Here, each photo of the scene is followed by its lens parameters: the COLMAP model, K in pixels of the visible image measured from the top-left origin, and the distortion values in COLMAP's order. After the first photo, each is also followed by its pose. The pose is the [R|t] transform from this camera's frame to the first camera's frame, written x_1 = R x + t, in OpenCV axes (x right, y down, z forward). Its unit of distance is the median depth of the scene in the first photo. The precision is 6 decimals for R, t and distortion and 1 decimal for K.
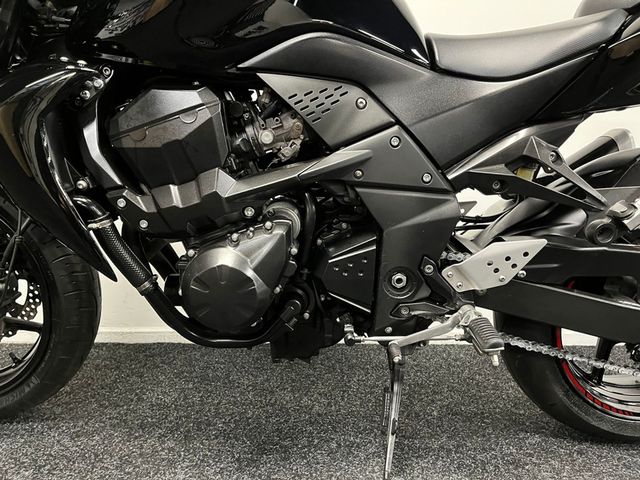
lens RADIAL K [[487.0, 0, 321.0], [0, 487.0, 235.4], [0, 0, 1]] dist [0.069975, -0.097044]
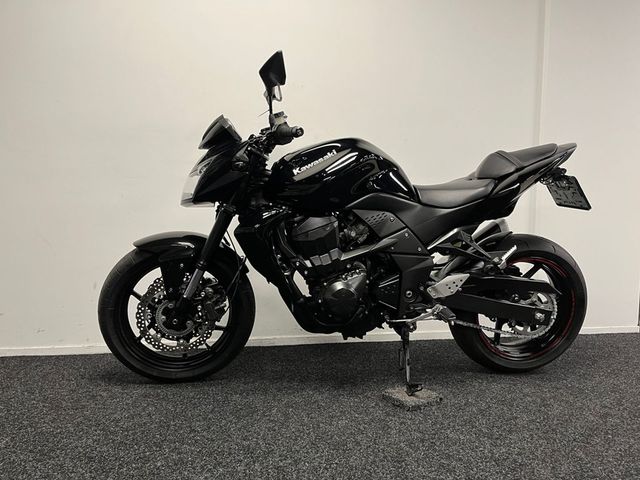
lens RADIAL K [[487.0, 0, 323.2], [0, 487.0, 240.2], [0, 0, 1]] dist [0.069975, -0.097044]
pose [[0.990283, -0.022018, 0.137311, -0.556363], [0.033381, 0.996154, -0.081008, 0.013743], [-0.134999, 0.084804, 0.987210, -1.245886]]
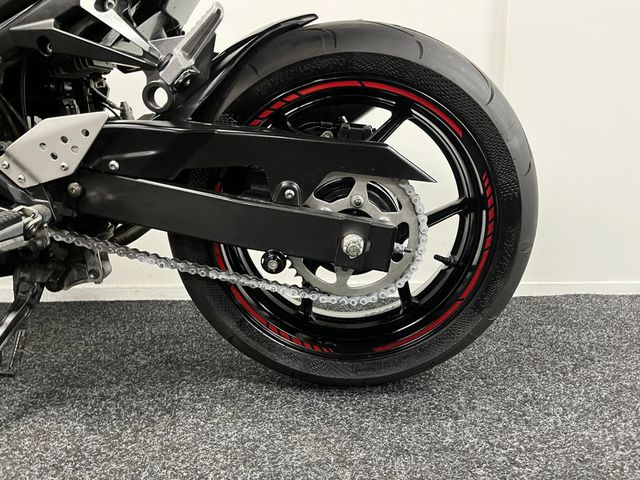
lens RADIAL K [[487.0, 0, 323.0], [0, 487.0, 236.3], [0, 0, 1]] dist [0.069975, -0.097044]
pose [[0.998672, -0.029929, -0.041932, 0.827166], [0.030002, 0.999549, 0.001131, 0.215620], [0.041879, -0.002388, 0.999120, 0.229933]]
